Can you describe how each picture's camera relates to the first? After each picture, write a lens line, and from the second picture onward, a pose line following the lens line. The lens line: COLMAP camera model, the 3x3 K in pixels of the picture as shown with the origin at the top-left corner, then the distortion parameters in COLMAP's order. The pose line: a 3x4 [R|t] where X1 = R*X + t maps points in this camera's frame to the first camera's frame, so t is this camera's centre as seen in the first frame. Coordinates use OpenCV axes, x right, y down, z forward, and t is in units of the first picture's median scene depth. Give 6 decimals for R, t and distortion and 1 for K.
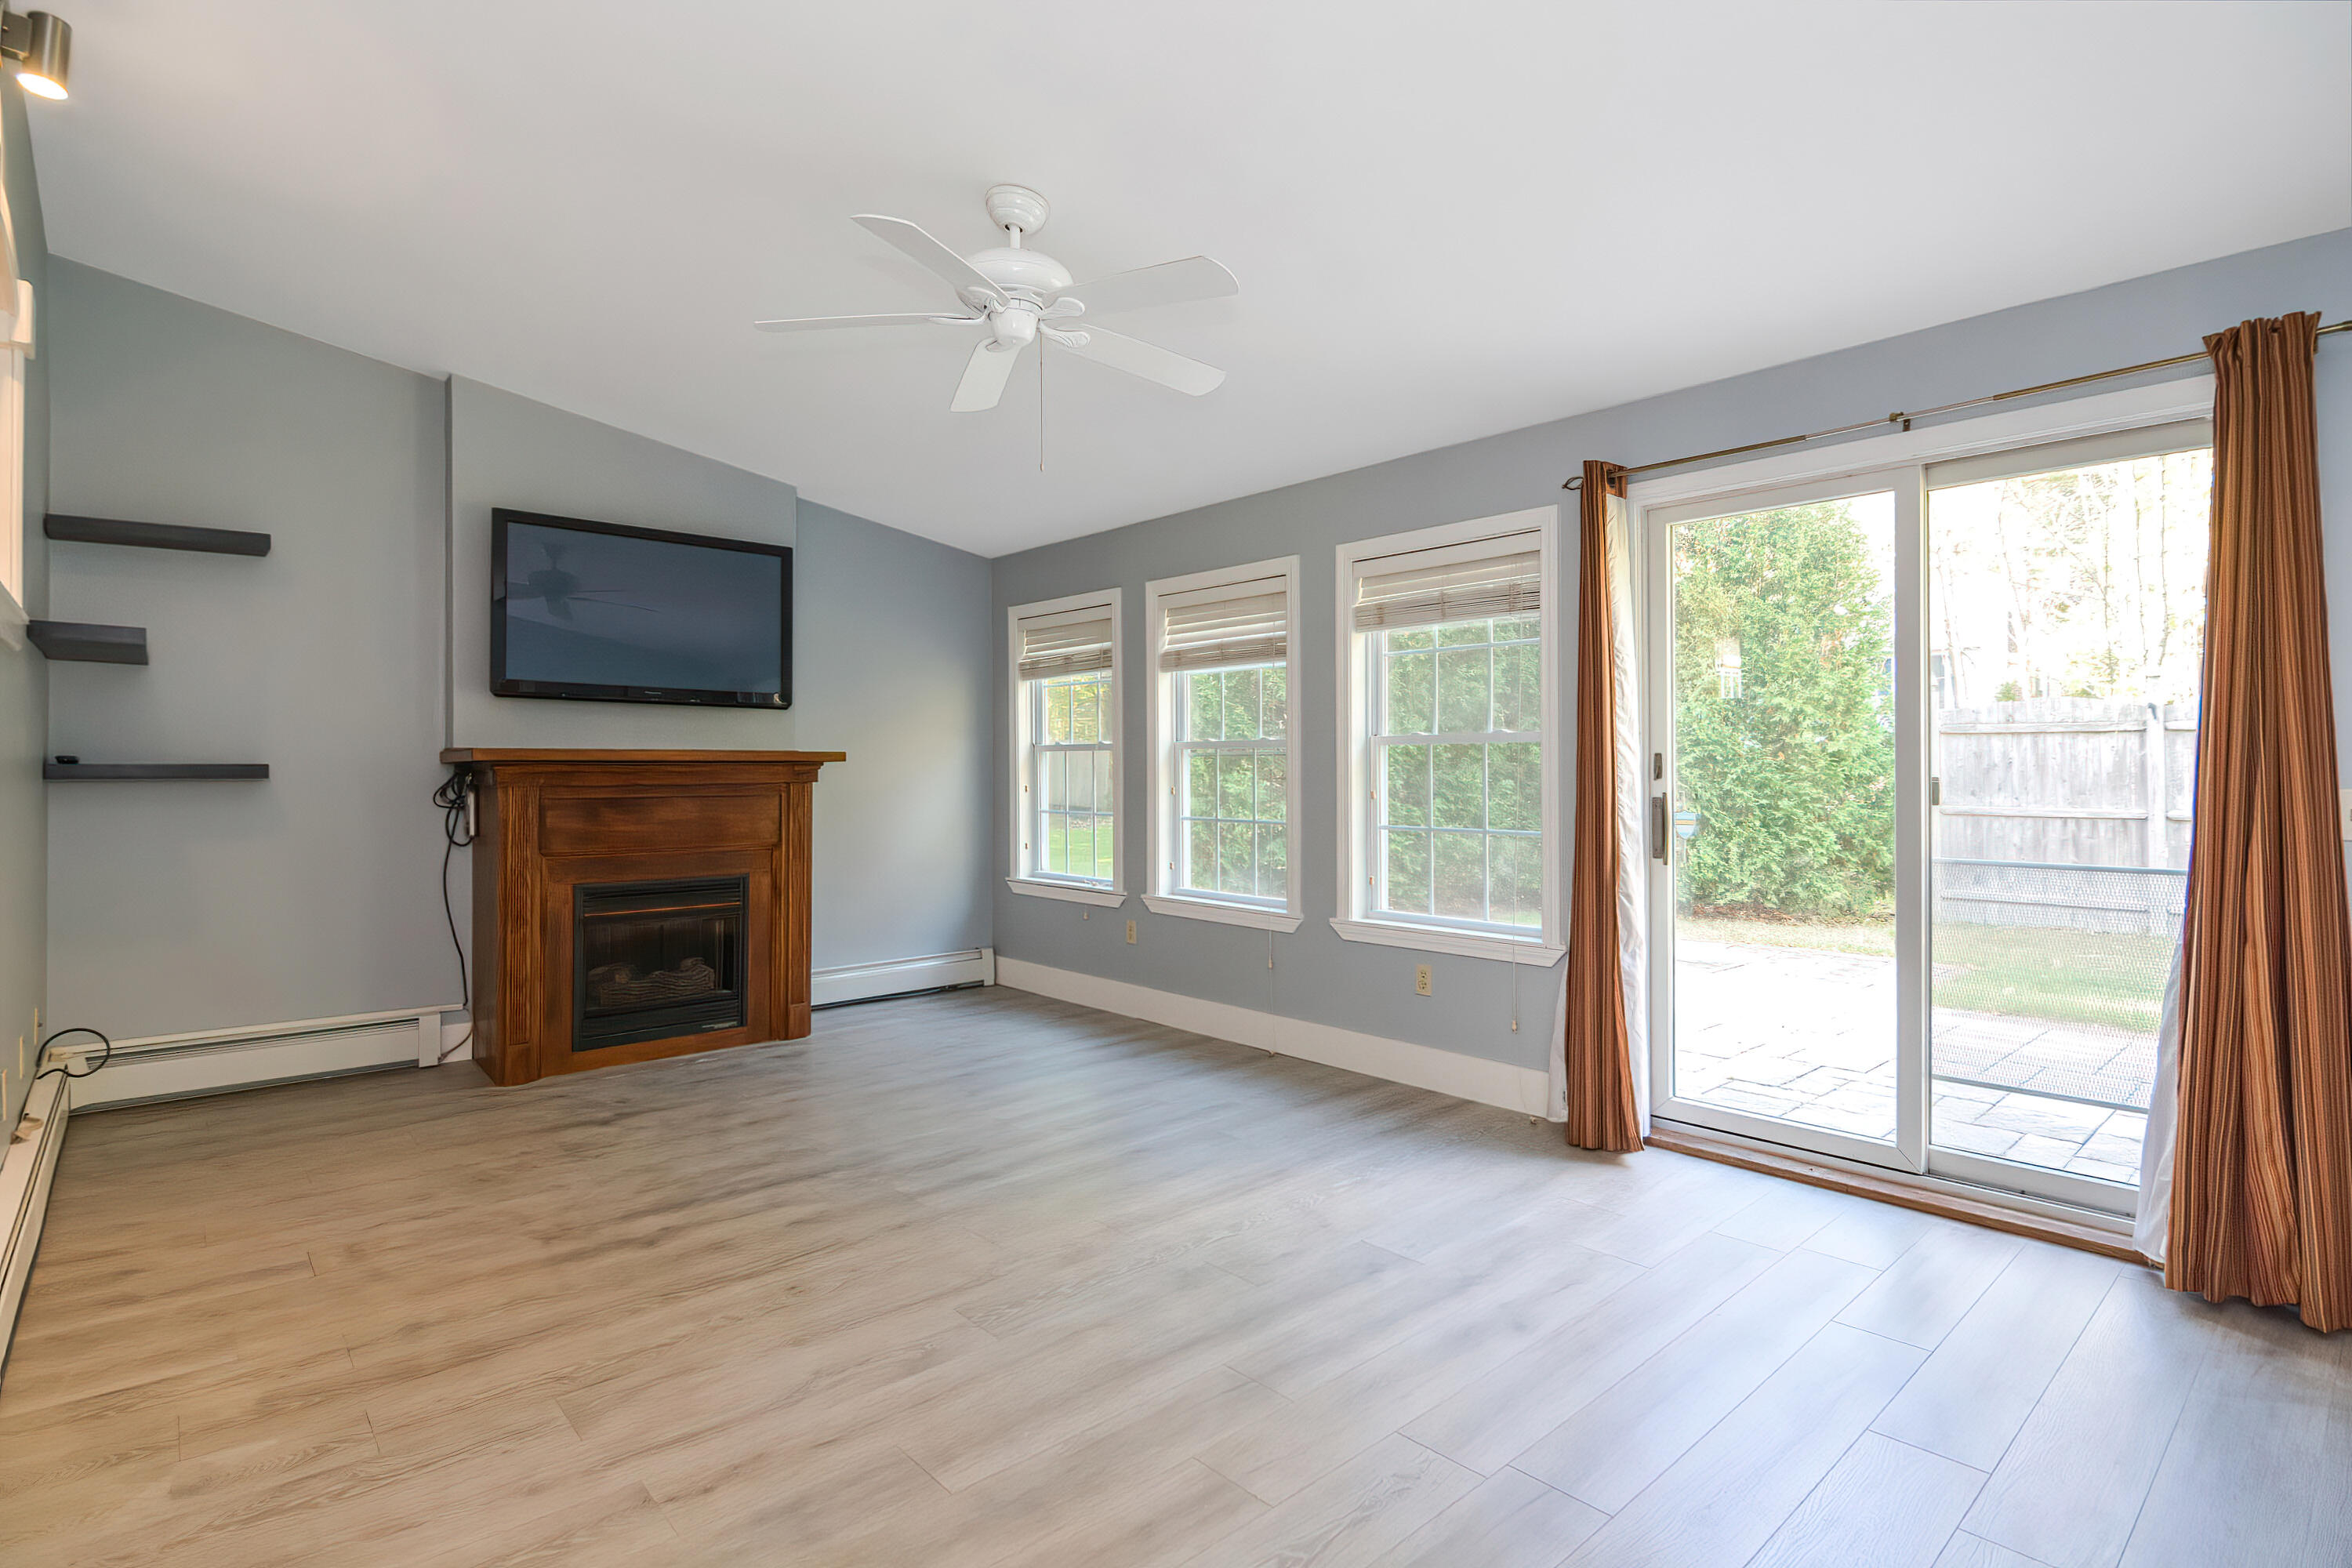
lens RADIAL K [[1147.9, 0, 1179.5], [0, 1147.9, 763.2], [0, 0, 1]] dist [-0.019119, -0.000094]
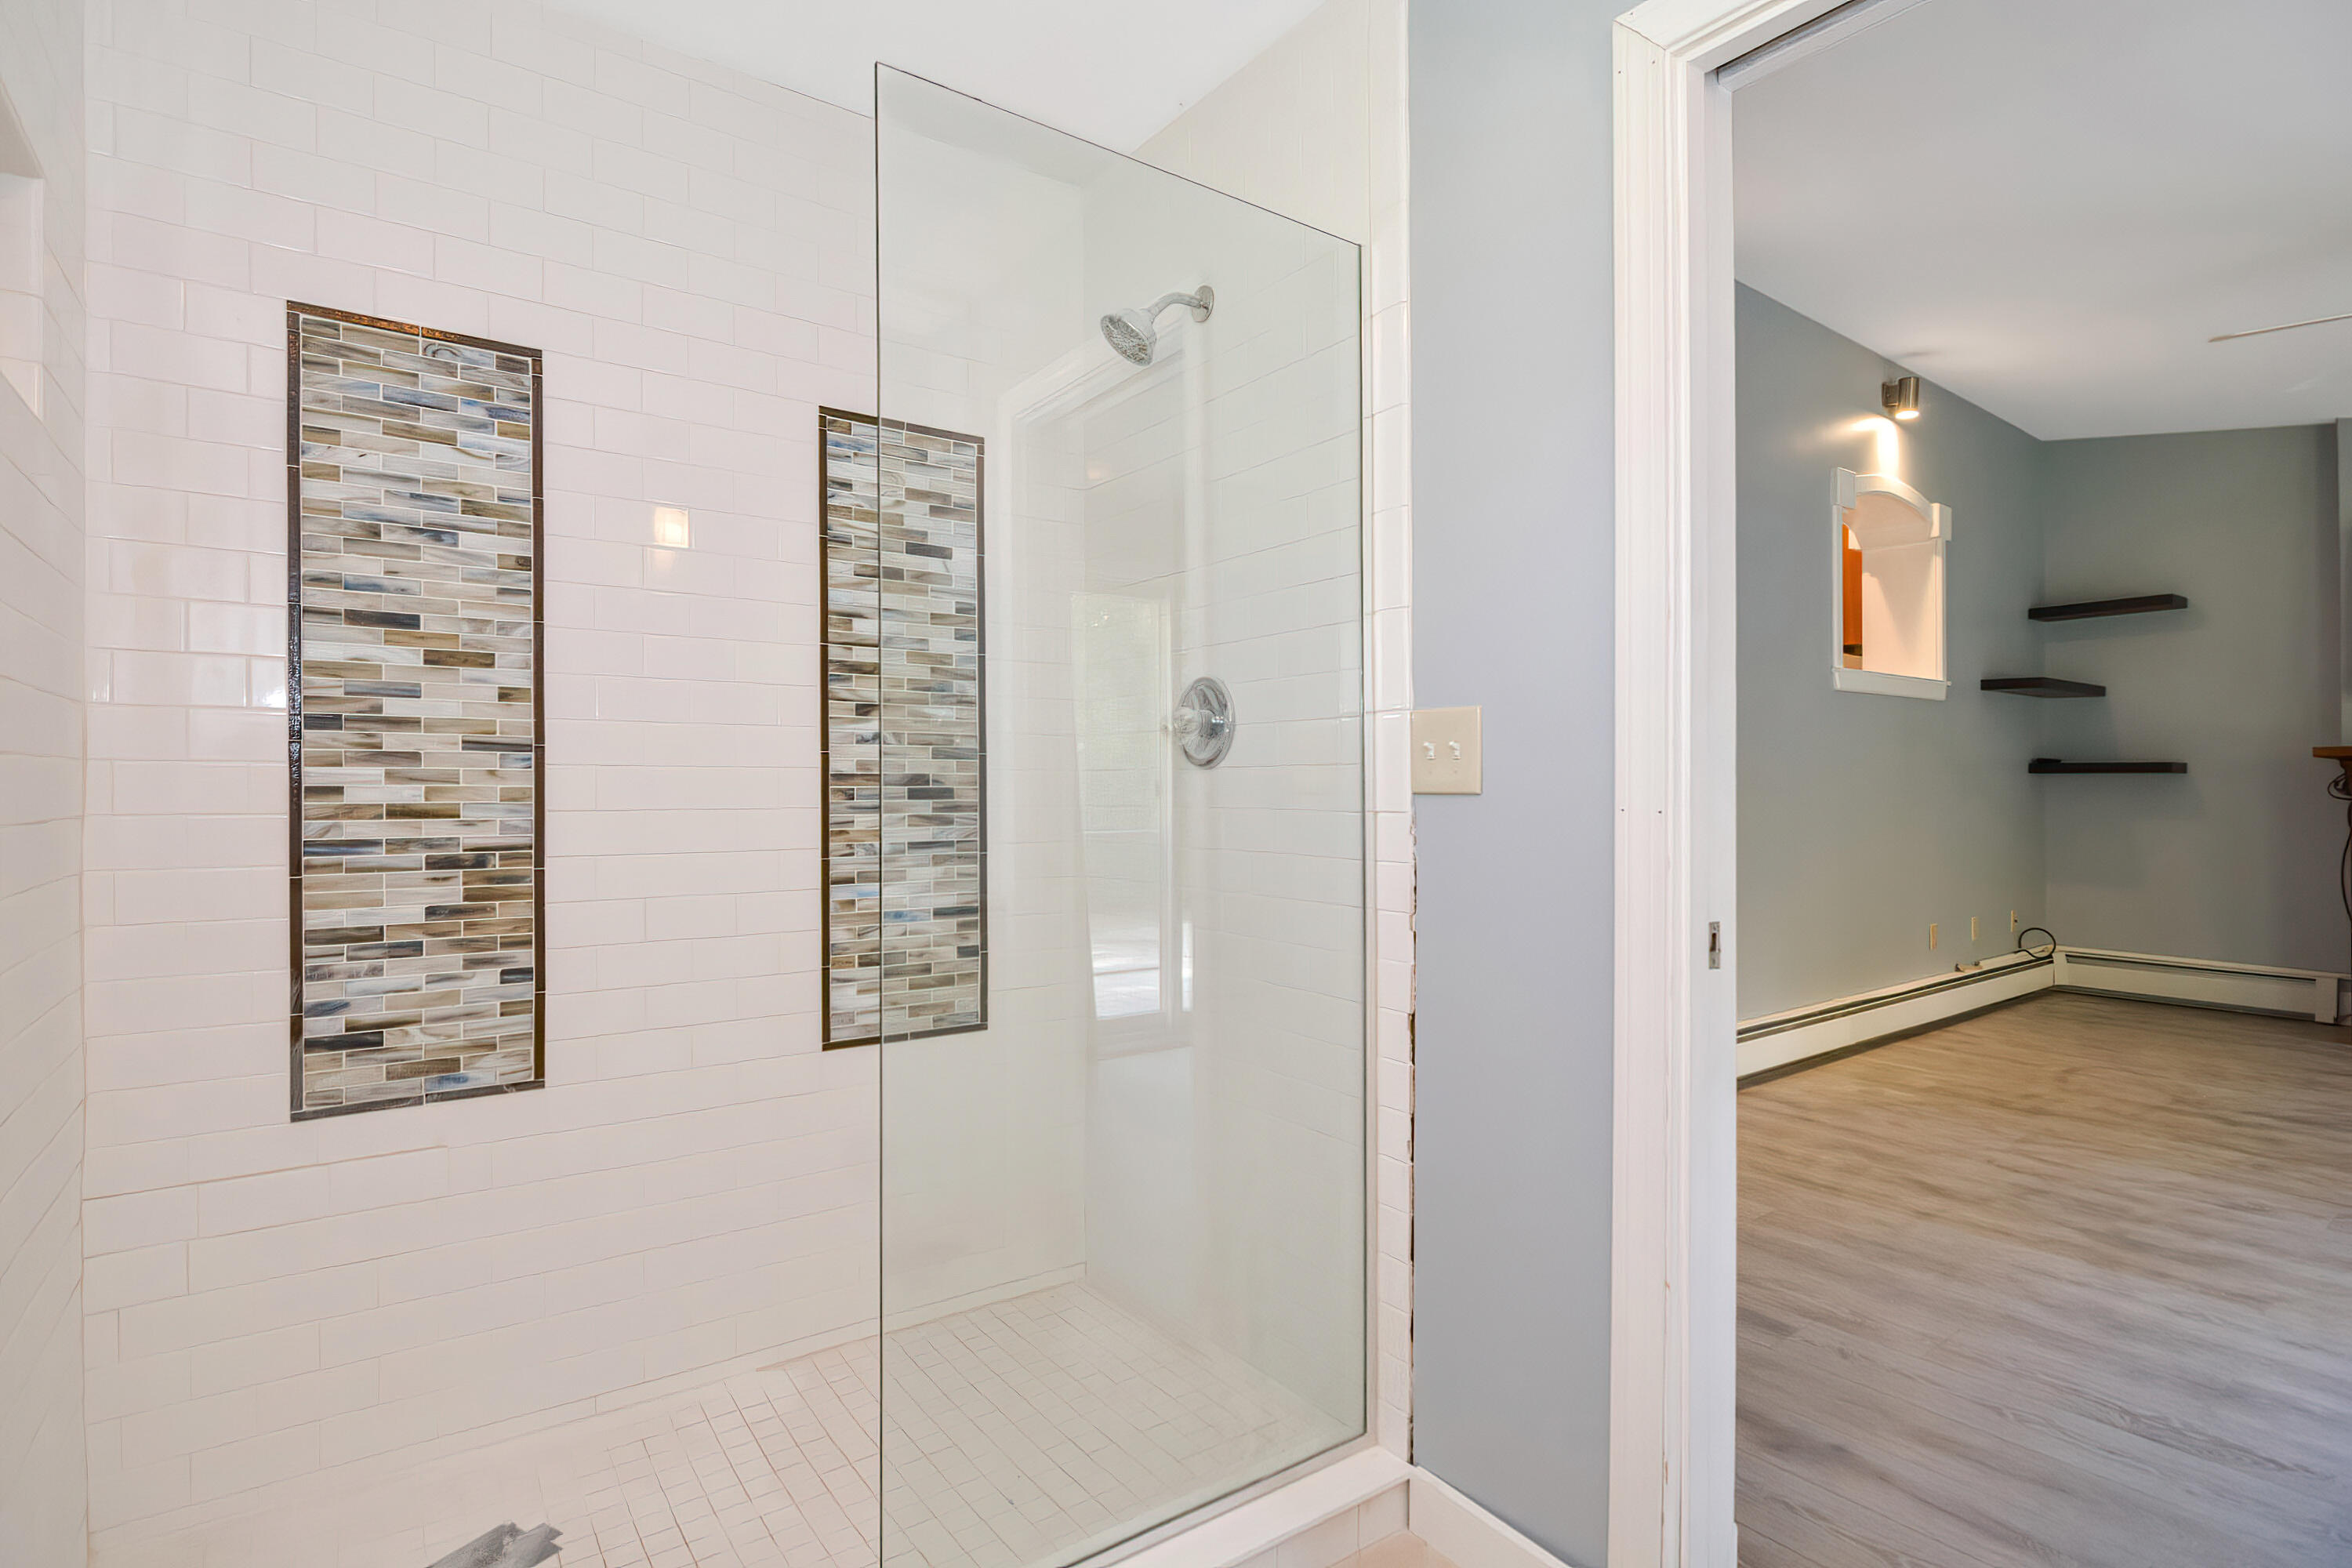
lens RADIAL K [[1147.9, 0, 1179.9], [0, 1147.9, 781.5], [0, 0, 1]] dist [-0.019119, -0.000094]
pose [[-0.109932, 0.001055, -0.993939, 1.130571], [0.000802, 0.999999, 0.000973, 0.037834], [0.993939, -0.000690, -0.109933, -0.055404]]
